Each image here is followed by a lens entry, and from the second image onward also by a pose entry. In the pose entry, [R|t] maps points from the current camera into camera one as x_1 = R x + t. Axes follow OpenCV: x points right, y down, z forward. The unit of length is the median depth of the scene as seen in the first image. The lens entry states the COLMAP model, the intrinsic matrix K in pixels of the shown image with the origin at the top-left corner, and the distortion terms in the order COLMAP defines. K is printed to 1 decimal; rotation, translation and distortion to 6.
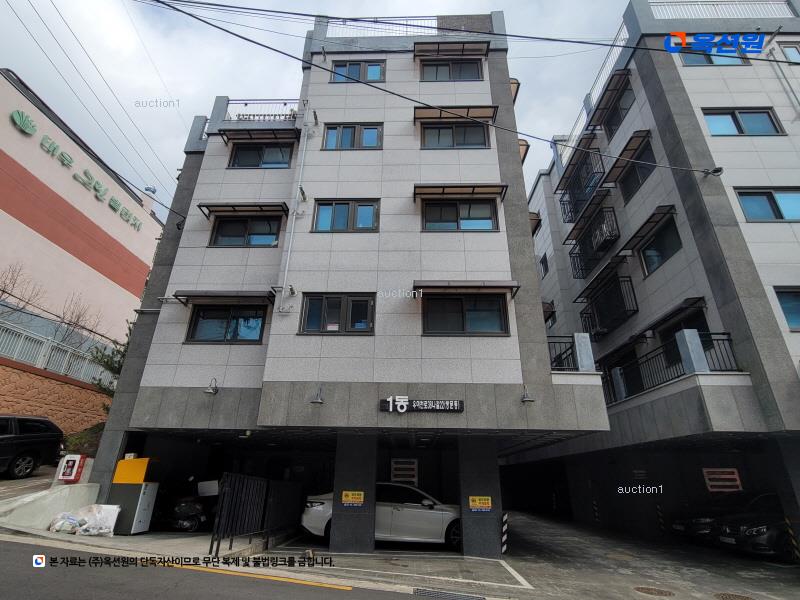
lens RADIAL K [[403.1, 0, 396.0], [0, 403.1, 300.2], [0, 0, 1]] dist [-0.007700, 0.002980]
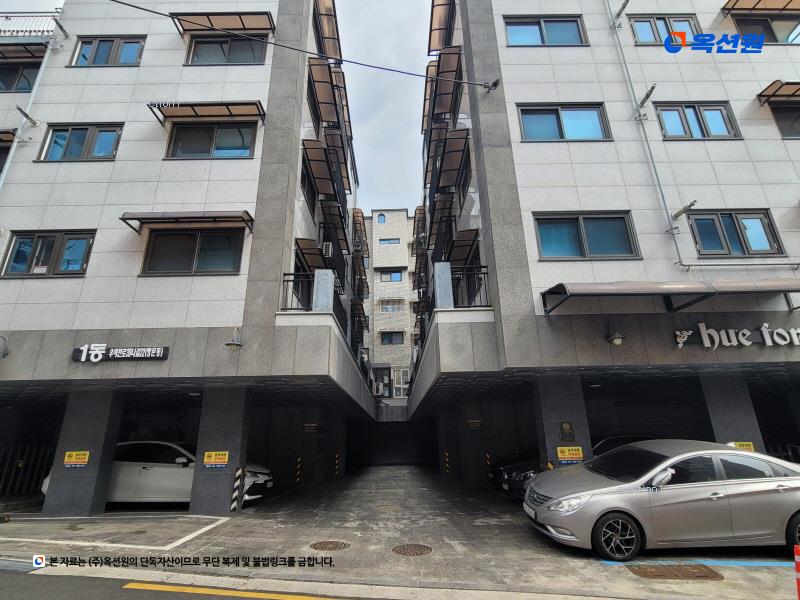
lens RADIAL K [[403.1, 0, 396.3], [0, 403.1, 299.6], [0, 0, 1]] dist [-0.007700, 0.002980]
pose [[0.998807, -0.023712, 0.042697, 0.547571], [0.020119, 0.996372, 0.082696, 0.072714], [-0.044503, -0.081738, 0.995660, 0.096625]]
